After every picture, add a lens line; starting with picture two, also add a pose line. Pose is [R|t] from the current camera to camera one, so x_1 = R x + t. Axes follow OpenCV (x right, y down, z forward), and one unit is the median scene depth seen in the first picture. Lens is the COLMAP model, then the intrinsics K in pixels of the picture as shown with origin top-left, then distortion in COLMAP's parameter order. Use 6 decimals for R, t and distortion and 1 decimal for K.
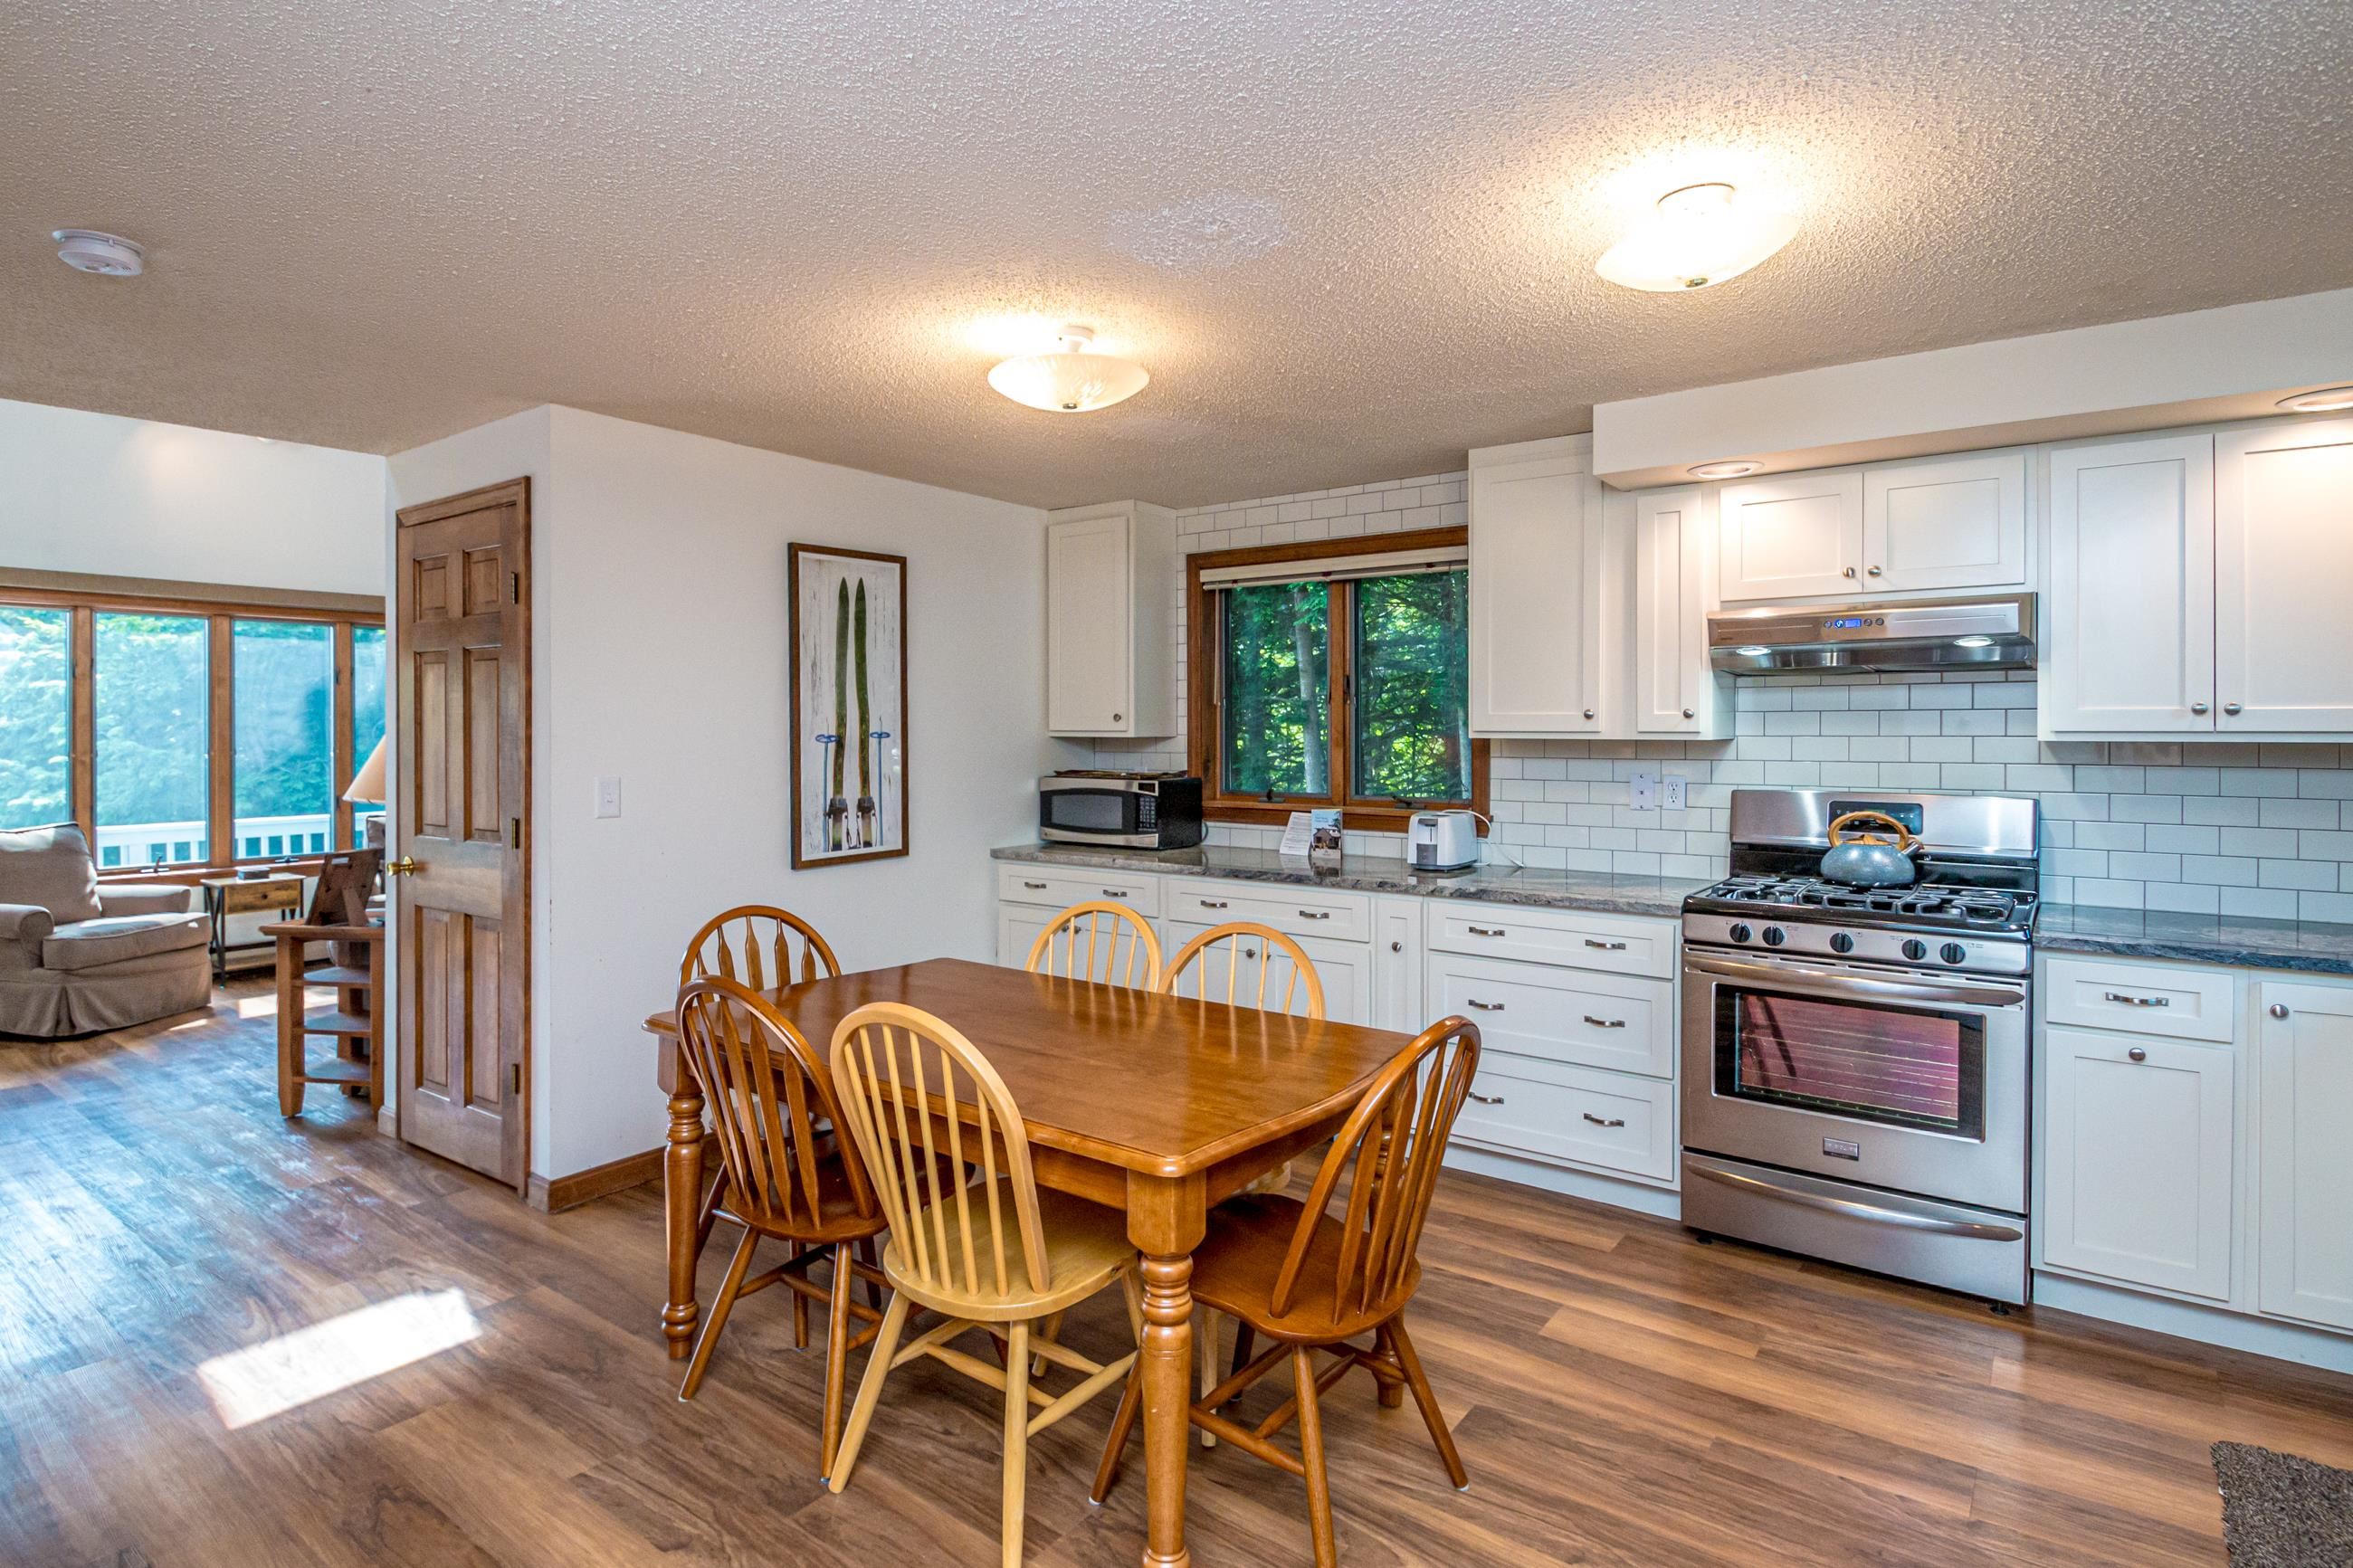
lens RADIAL K [[1194.8, 0, 1134.0], [0, 1194.8, 737.5], [0, 0, 1]] dist [-0.000737, -0.001695]
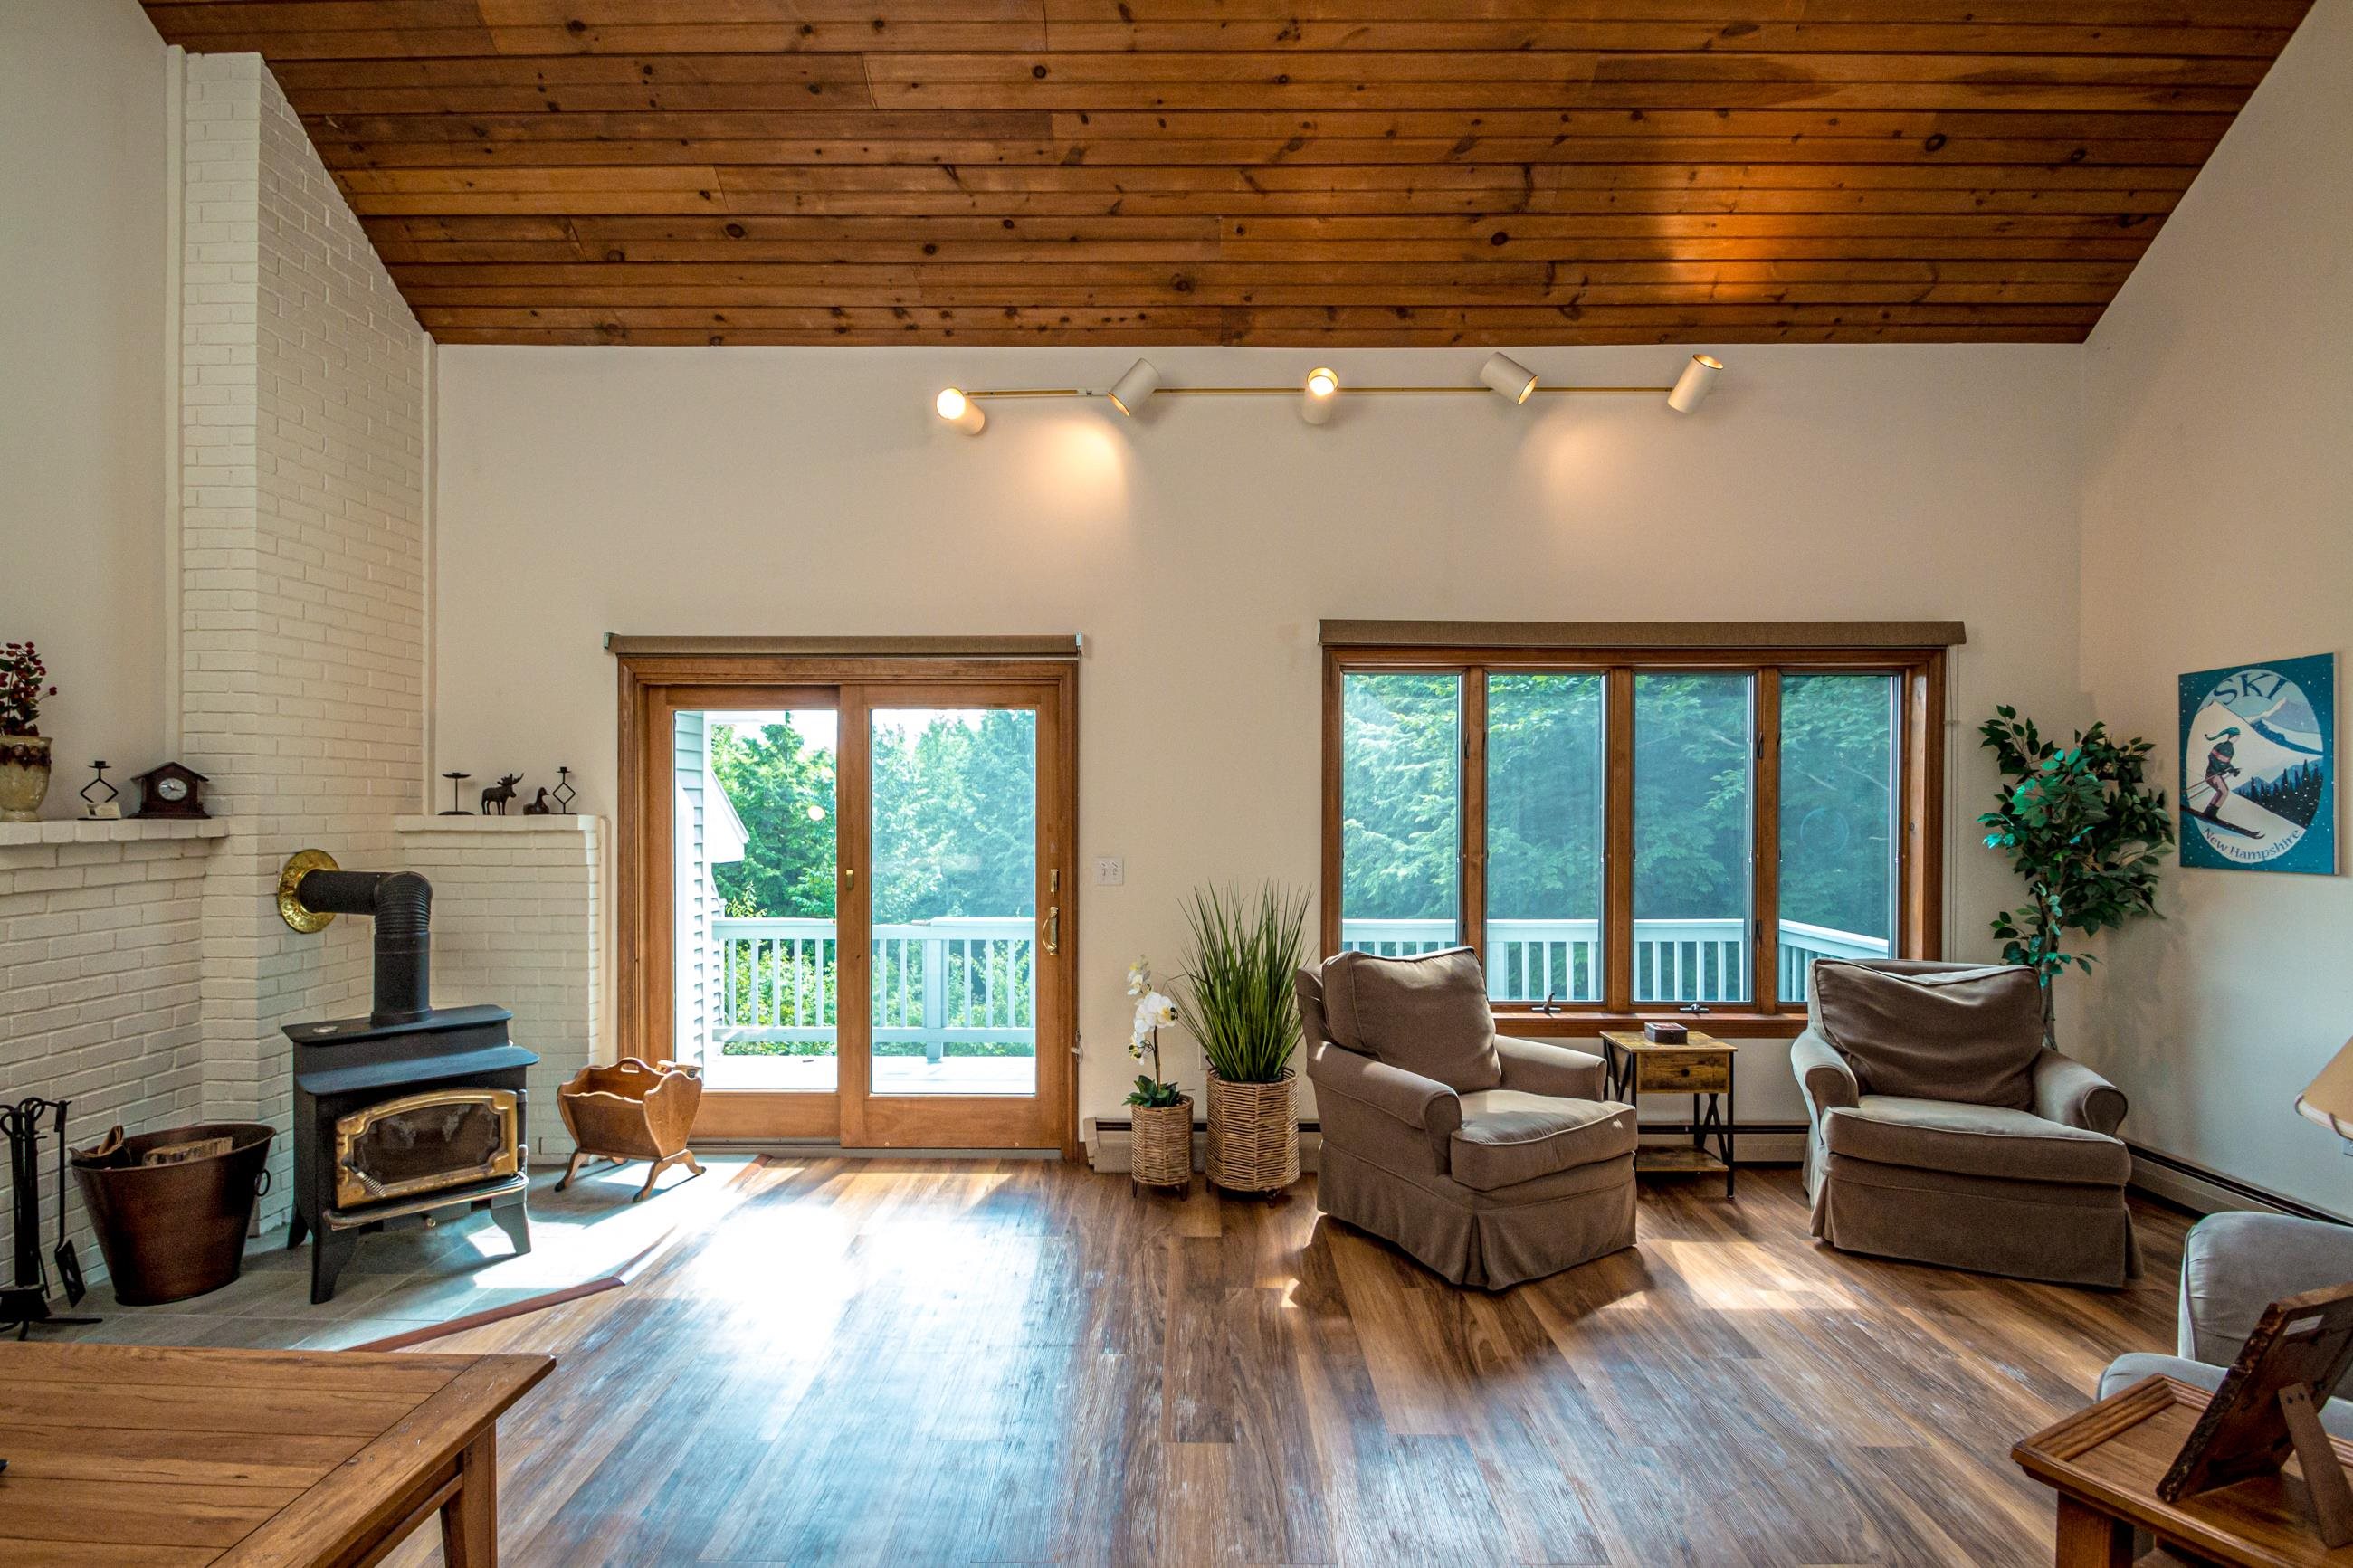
lens RADIAL K [[1063.6, 0, 1173.5], [0, 1063.6, 804.1], [0, 0, 1]] dist [0.013298, -0.019088]
pose [[0.591711, 0.005540, -0.806131, -0.598779], [-0.007640, 0.999970, 0.001264, -0.026126], [0.806114, 0.005411, 0.591735, 0.588377]]
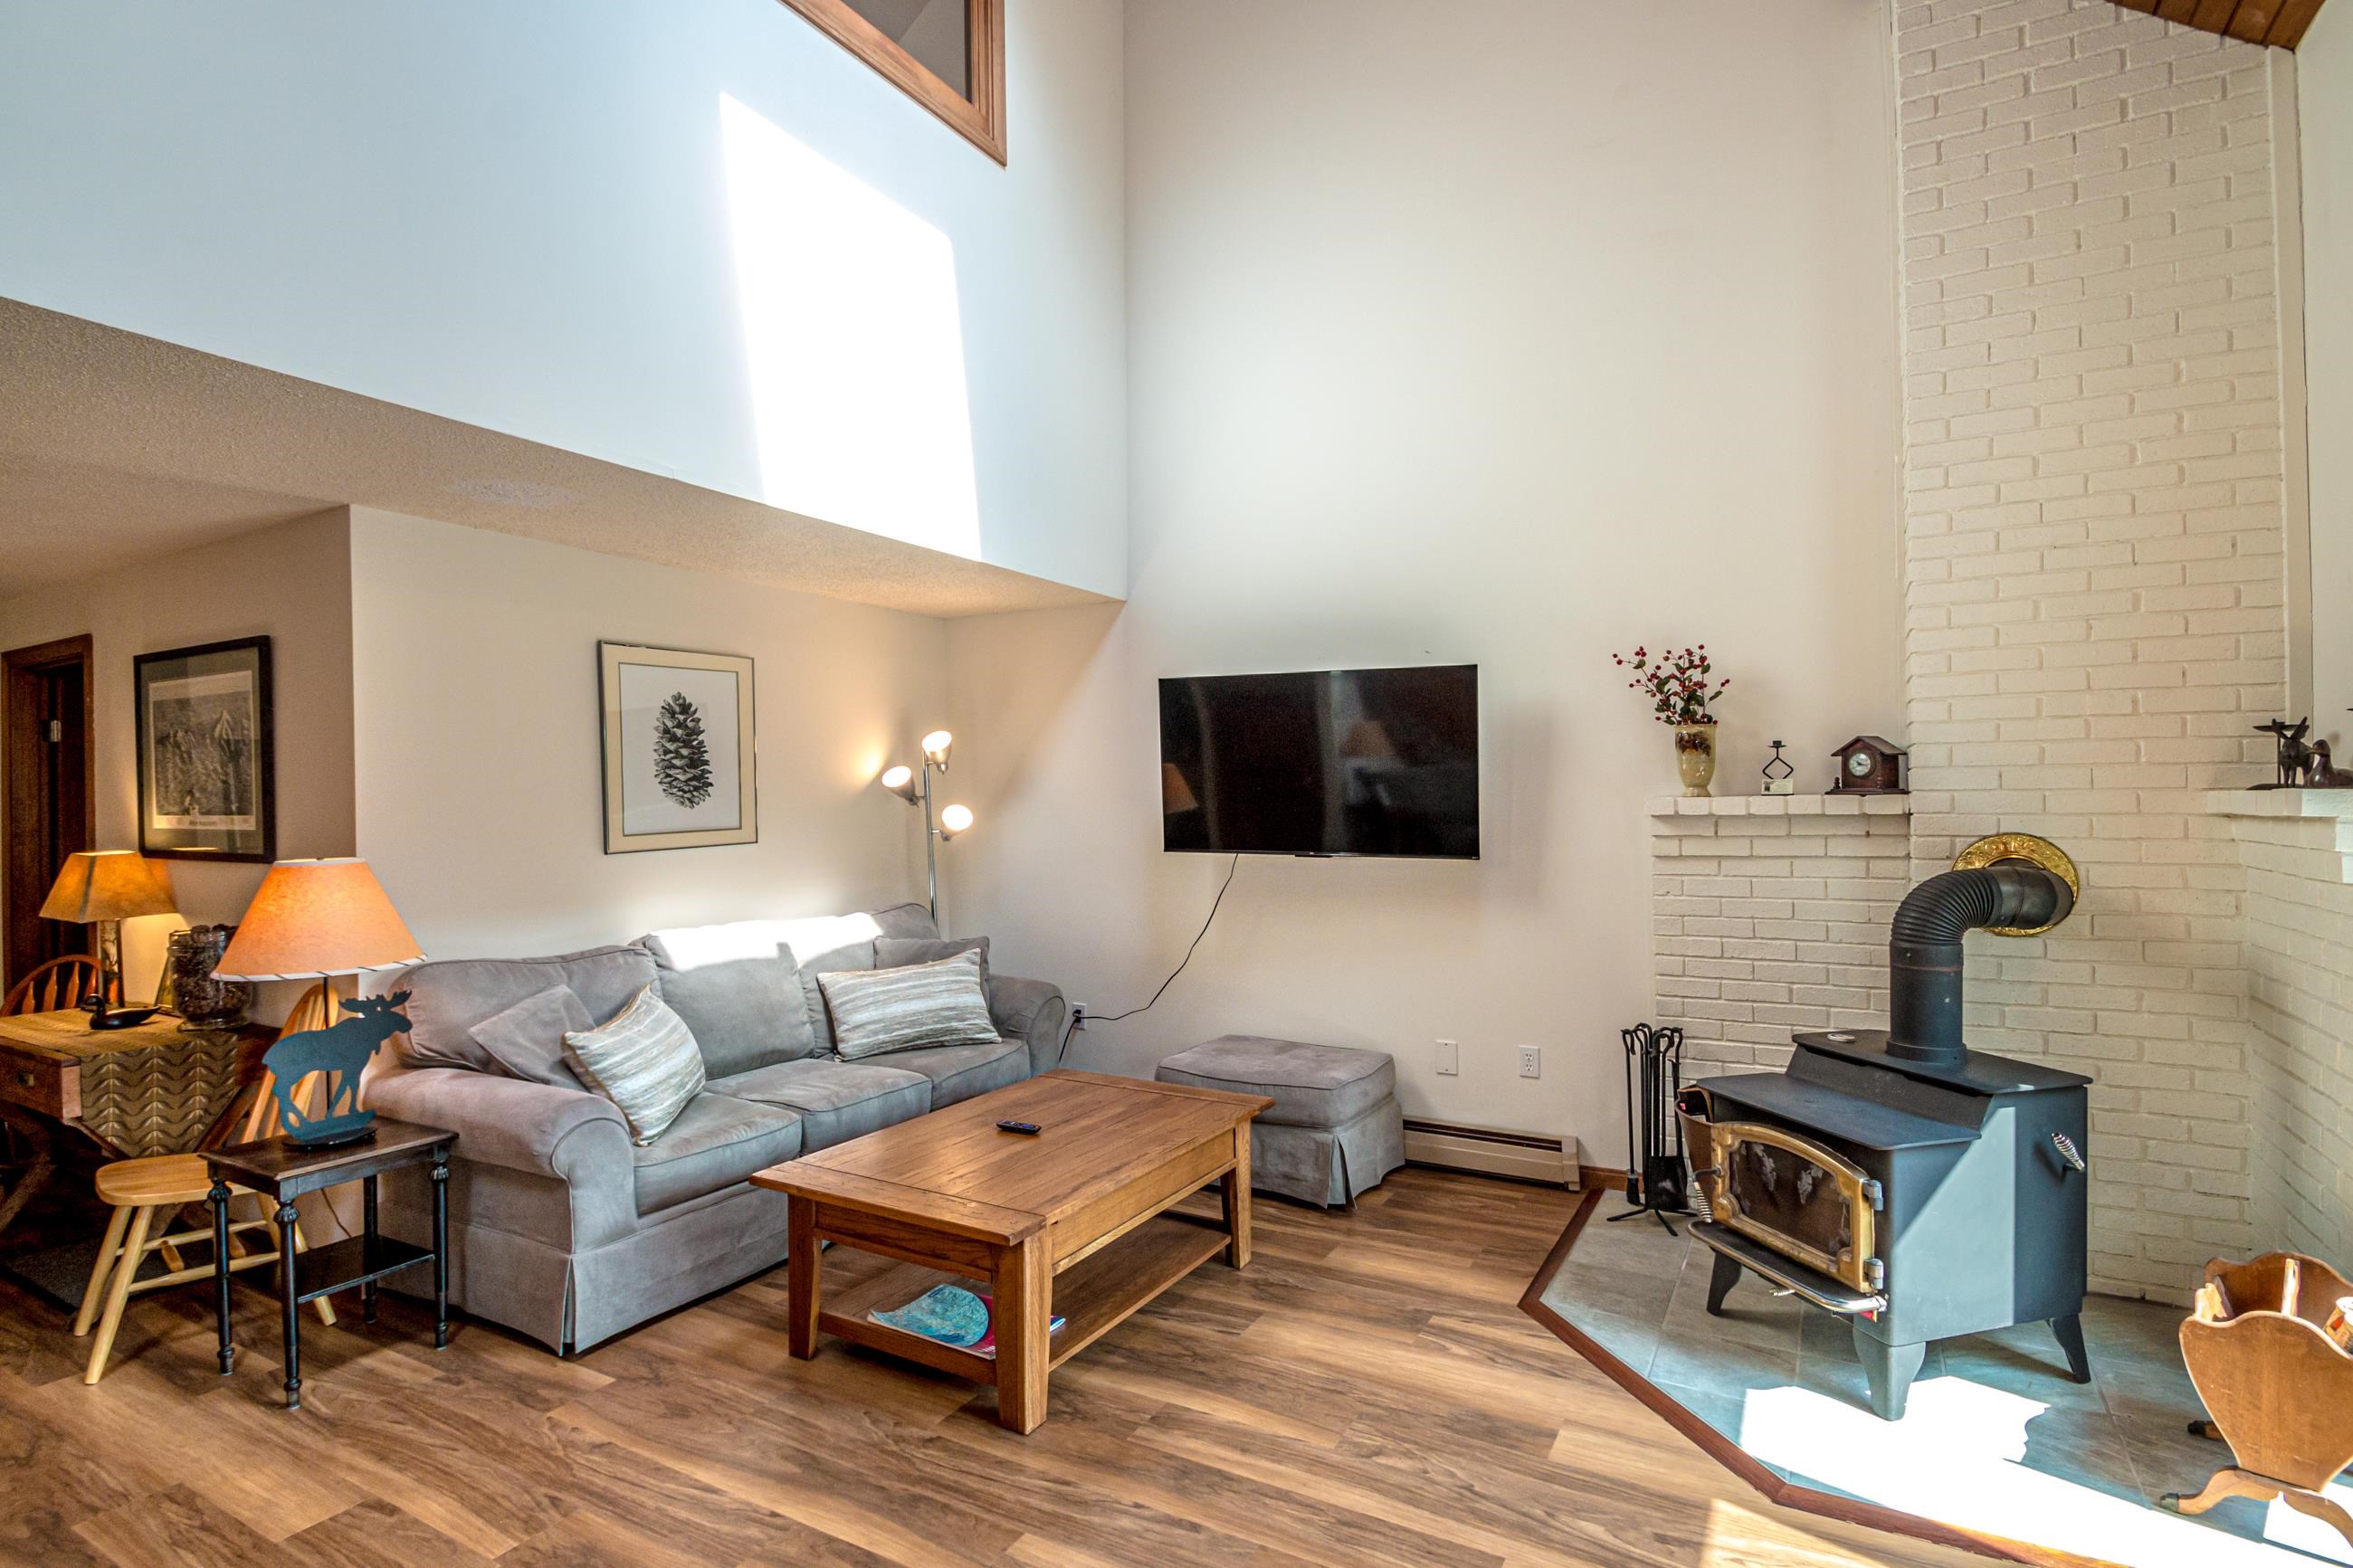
lens RADIAL K [[1122.8, 0, 1211.2], [0, 1122.8, 799.7], [0, 0, 1]] dist [0.017067, -0.018073]
pose [[-0.989175, 0.013707, -0.146100, -1.129068], [0.013246, 0.999904, 0.004127, -0.013257], [0.146143, 0.002147, -0.989261, 1.233987]]
